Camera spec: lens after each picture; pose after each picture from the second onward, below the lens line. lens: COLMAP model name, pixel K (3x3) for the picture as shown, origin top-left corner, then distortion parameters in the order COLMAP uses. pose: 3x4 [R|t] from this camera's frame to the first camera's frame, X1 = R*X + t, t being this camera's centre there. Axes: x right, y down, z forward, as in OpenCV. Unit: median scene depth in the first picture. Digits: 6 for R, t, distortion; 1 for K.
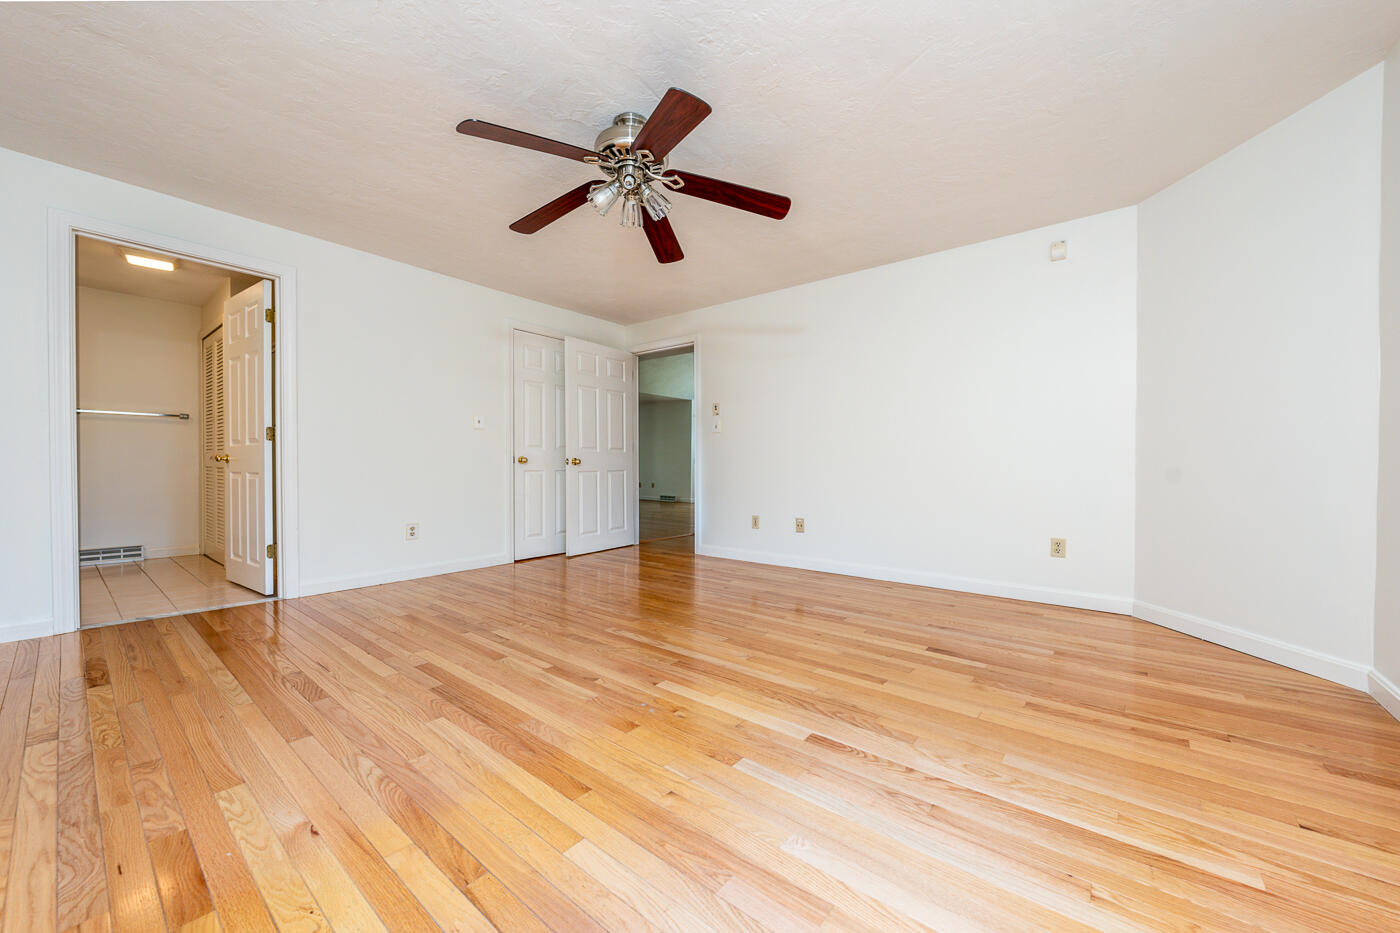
lens RADIAL K [[508.0, 0, 700.0], [0, 508.0, 466.5], [0, 0, 1]] dist [-0.002419, -0.000038]
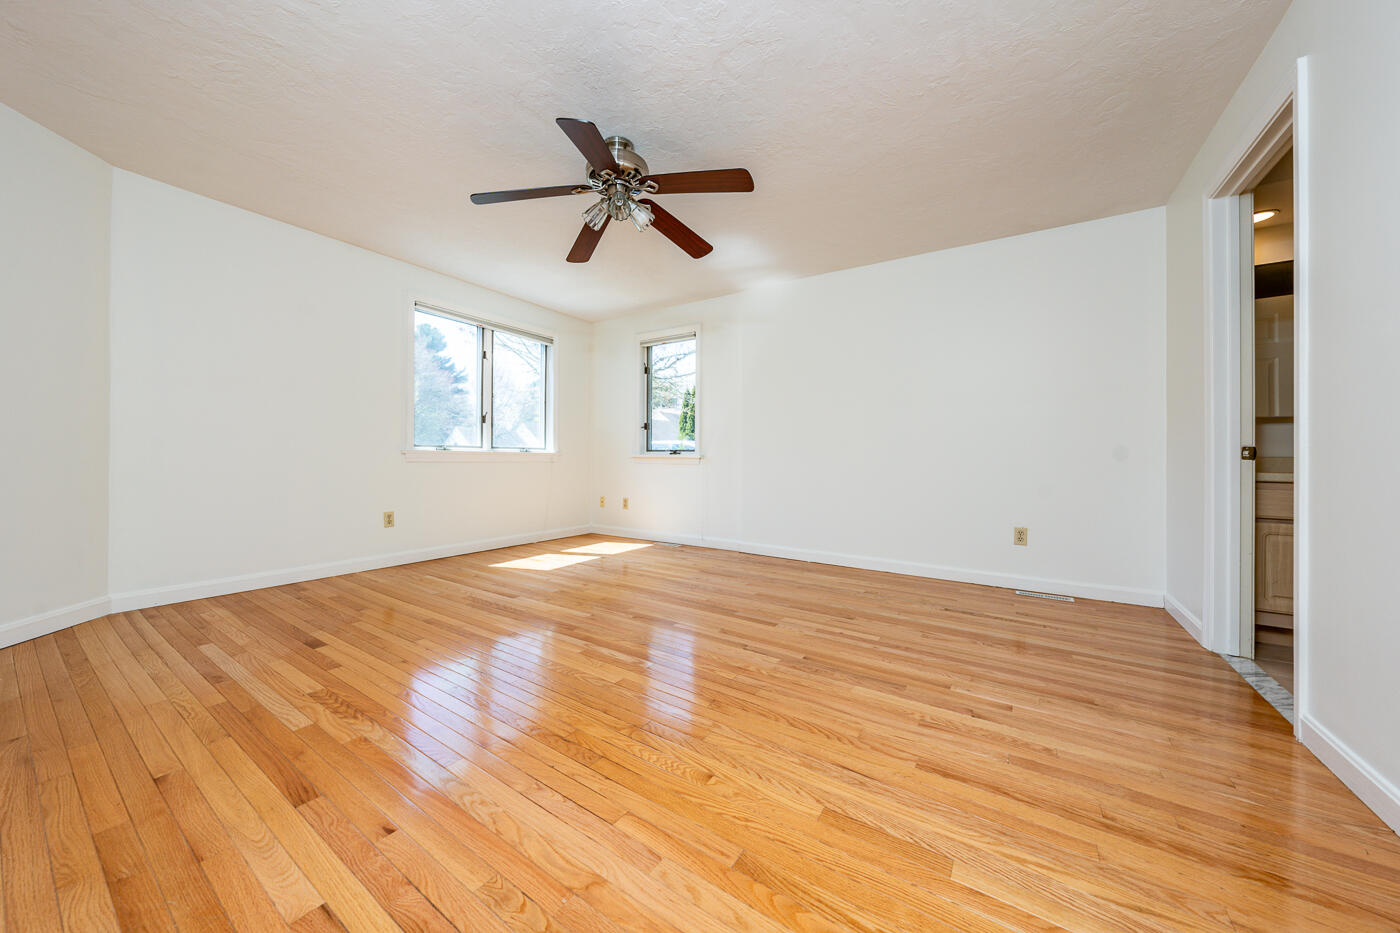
lens RADIAL K [[508.0, 0, 700.0], [0, 508.0, 466.5], [0, 0, 1]] dist [-0.002419, -0.000038]
pose [[-0.992021, -0.009108, -0.125745, -0.180928], [-0.011203, 0.999810, 0.015968, -0.030554], [0.125576, 0.017250, -0.991934, 2.152588]]
